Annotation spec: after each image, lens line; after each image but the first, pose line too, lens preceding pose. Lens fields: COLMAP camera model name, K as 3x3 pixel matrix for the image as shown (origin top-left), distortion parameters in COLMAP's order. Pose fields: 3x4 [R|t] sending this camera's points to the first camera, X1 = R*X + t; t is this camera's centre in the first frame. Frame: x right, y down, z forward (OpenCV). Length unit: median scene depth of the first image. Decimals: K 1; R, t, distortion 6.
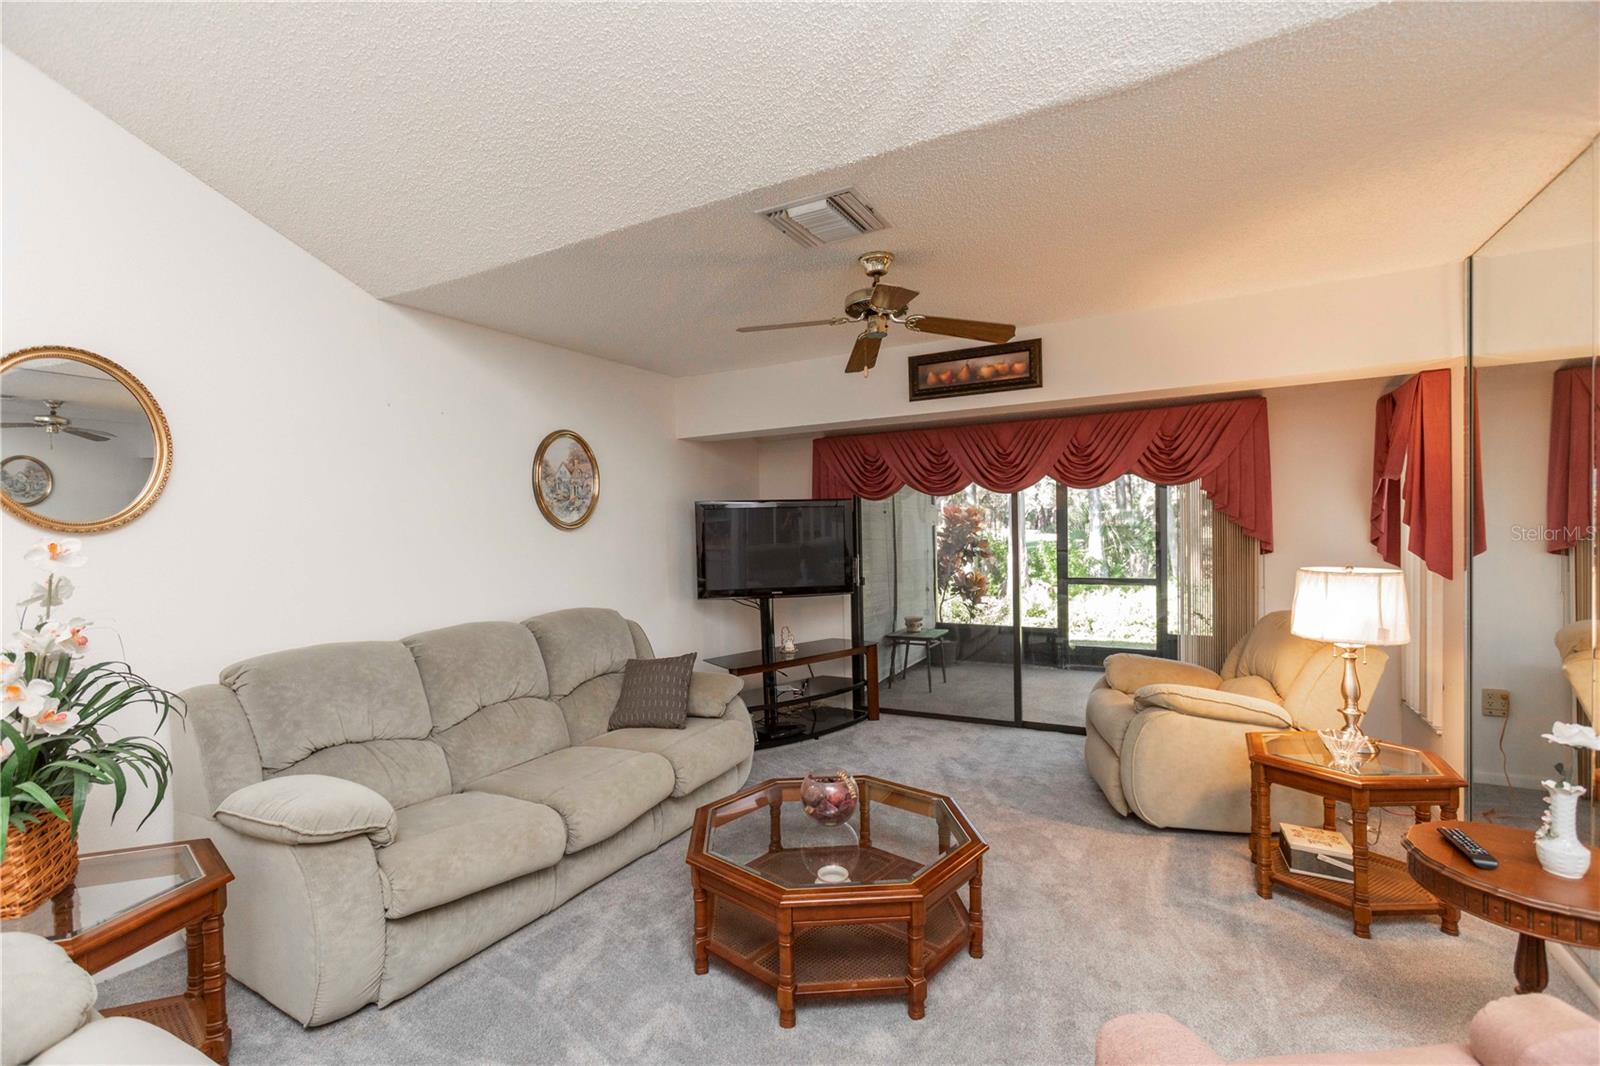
lens RADIAL K [[709.2, 0, 794.8], [0, 709.2, 539.4], [0, 0, 1]] dist [-0.002408, 0.018566]
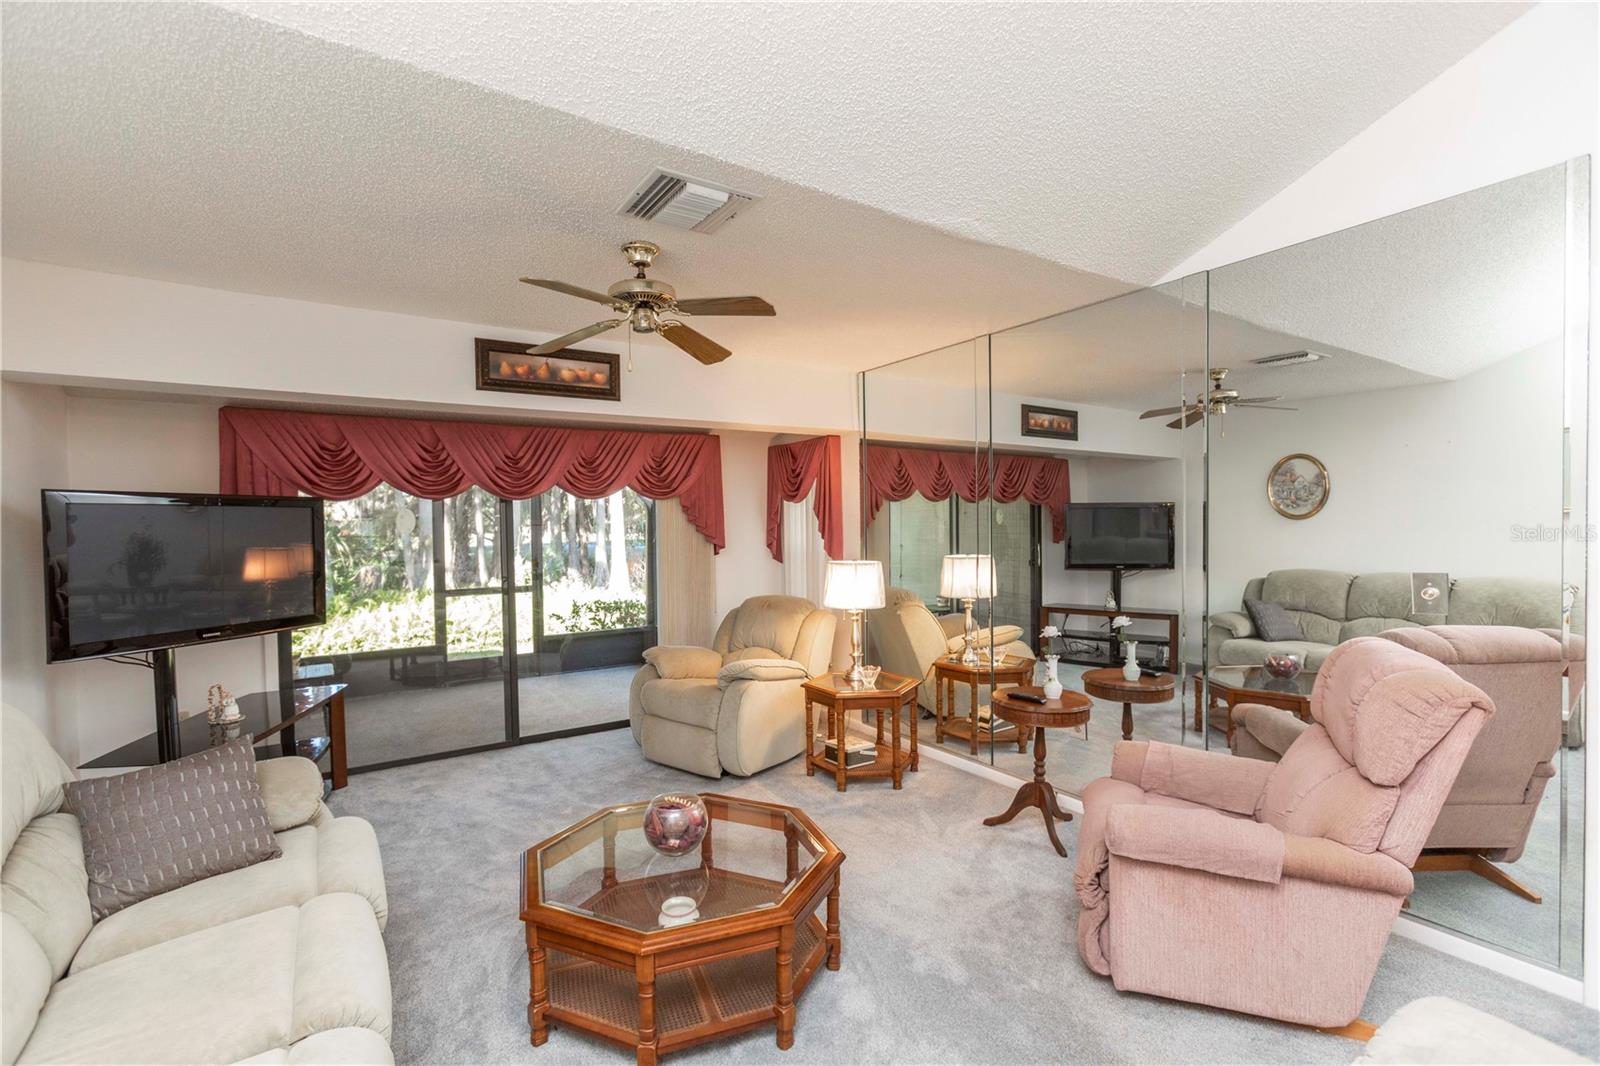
lens RADIAL K [[709.2, 0, 794.8], [0, 709.2, 539.4], [0, 0, 1]] dist [-0.002408, 0.018566]
pose [[0.490692, -0.005195, 0.871318, -0.401911], [0.019198, 0.999804, -0.004851, -0.000158], [-0.871122, 0.019108, 0.490695, 0.241242]]
